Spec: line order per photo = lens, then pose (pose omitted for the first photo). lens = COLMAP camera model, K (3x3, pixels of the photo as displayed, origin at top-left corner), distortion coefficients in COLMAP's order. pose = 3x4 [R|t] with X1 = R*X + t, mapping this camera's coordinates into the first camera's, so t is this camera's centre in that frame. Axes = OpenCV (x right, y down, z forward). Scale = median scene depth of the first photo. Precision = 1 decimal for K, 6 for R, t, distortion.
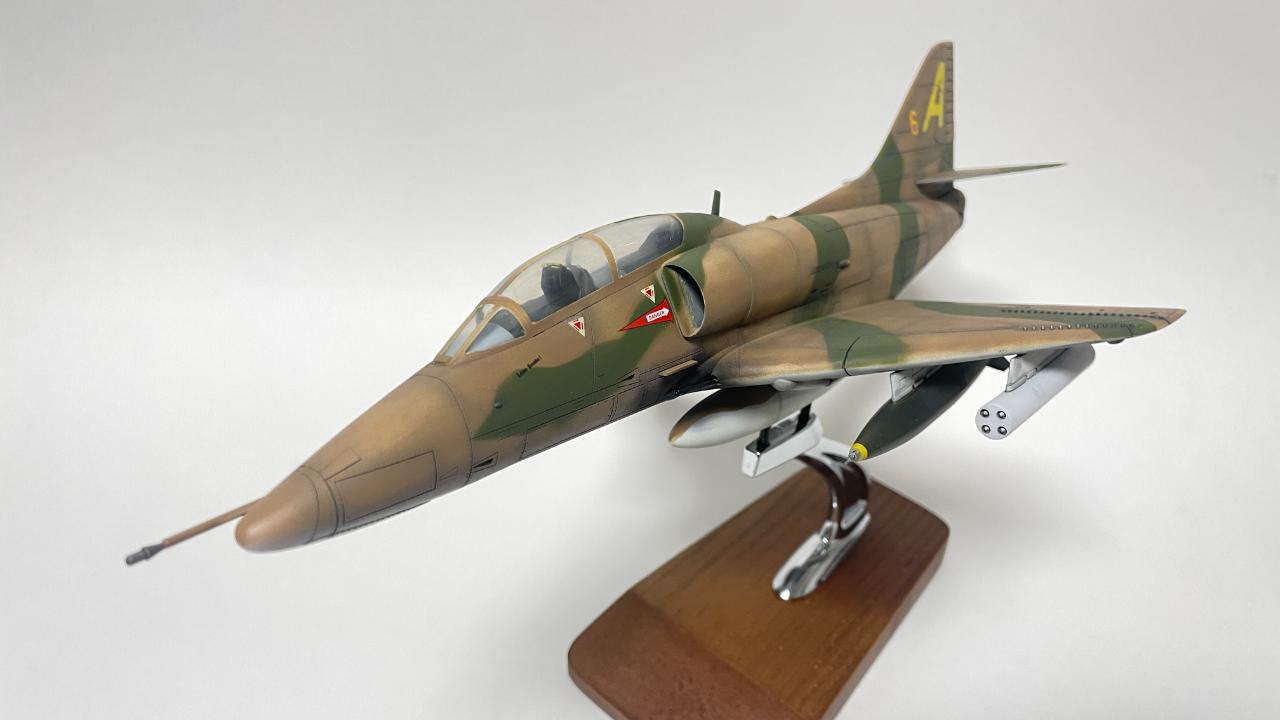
lens RADIAL K [[981.1, 0, 640.0], [0, 981.1, 360.0], [0, 0, 1]] dist [0.121282, -0.227102]
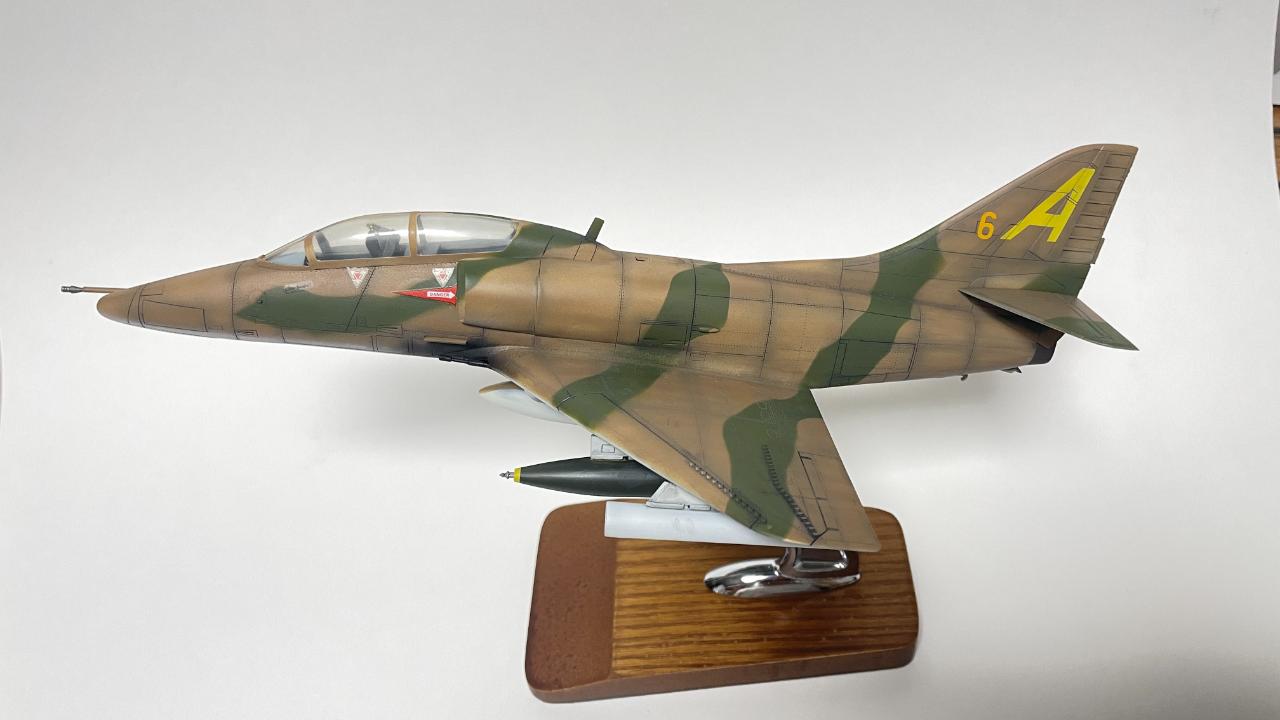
lens RADIAL K [[981.1, 0, 640.0], [0, 981.1, 360.0], [0, 0, 1]] dist [0.121282, -0.227102]
pose [[0.644387, 0.475823, -0.598630, 0.770907], [-0.340790, 0.879484, 0.332221, -0.377802], [0.684563, -0.010072, 0.728884, 0.195113]]
